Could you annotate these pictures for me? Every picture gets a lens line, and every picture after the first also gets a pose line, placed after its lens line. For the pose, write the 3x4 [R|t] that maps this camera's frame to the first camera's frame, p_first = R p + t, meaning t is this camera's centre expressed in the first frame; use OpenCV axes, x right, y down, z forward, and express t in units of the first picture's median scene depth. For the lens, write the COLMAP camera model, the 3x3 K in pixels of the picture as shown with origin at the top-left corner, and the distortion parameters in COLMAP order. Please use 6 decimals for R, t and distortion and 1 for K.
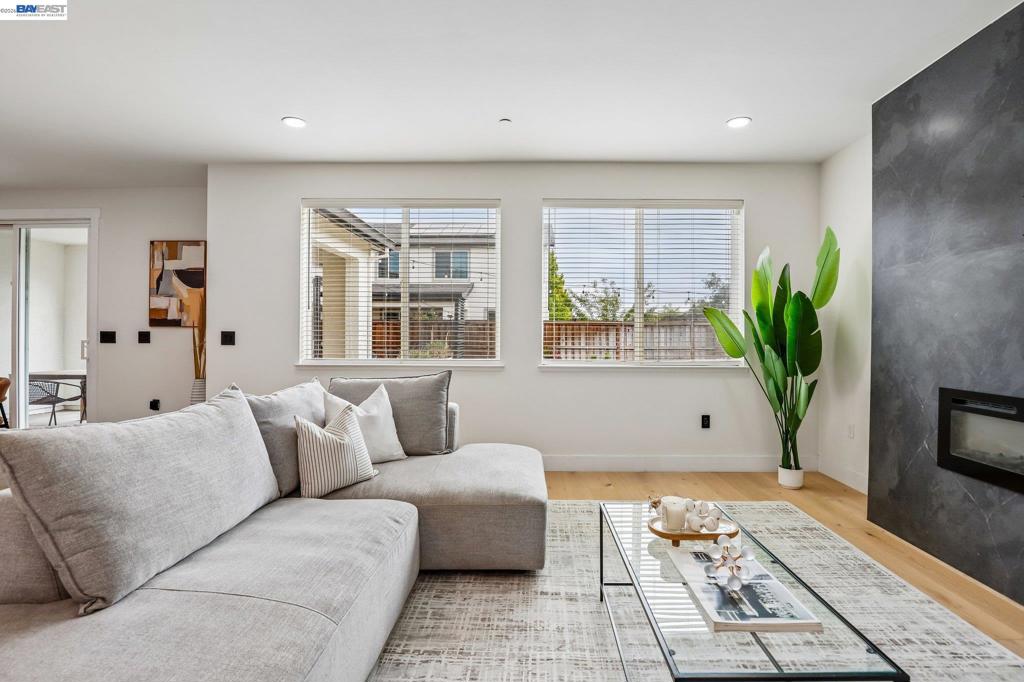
lens RADIAL K [[477.1, 0, 530.3], [0, 477.1, 338.0], [0, 0, 1]] dist [-0.031414, 0.006548]
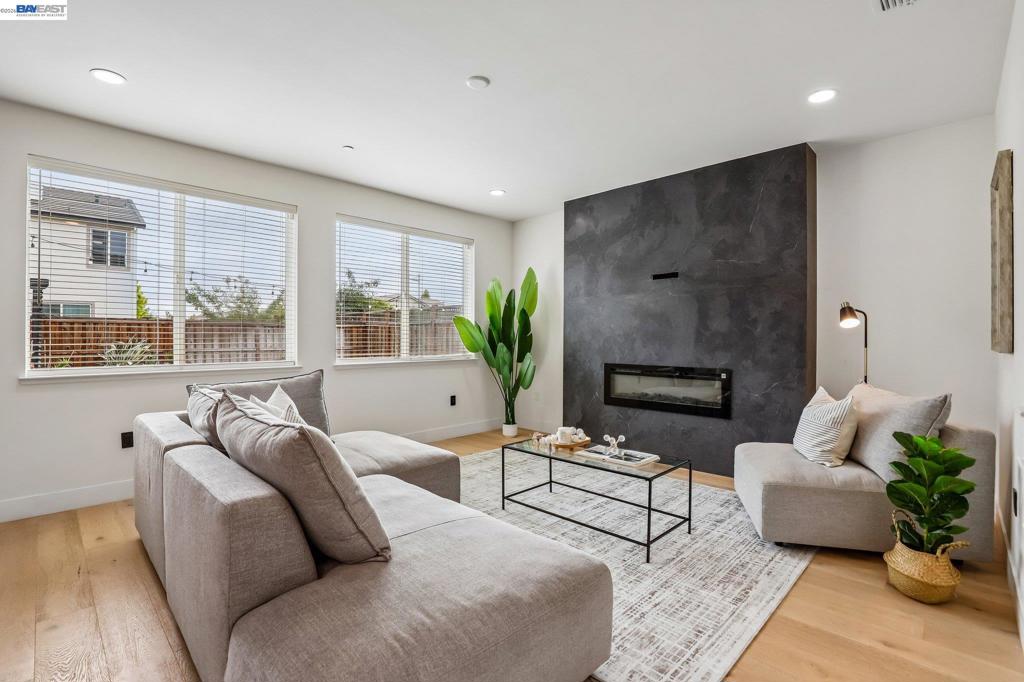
lens RADIAL K [[468.7, 0, 507.6], [0, 468.7, 339.3], [0, 0, 1]] dist [-0.028316, 0.001218]
pose [[0.698325, -0.008138, 0.715735, -0.667356], [0.006900, 0.999965, 0.004638, -0.003635], [-0.715748, 0.001700, 0.698357, -0.051035]]
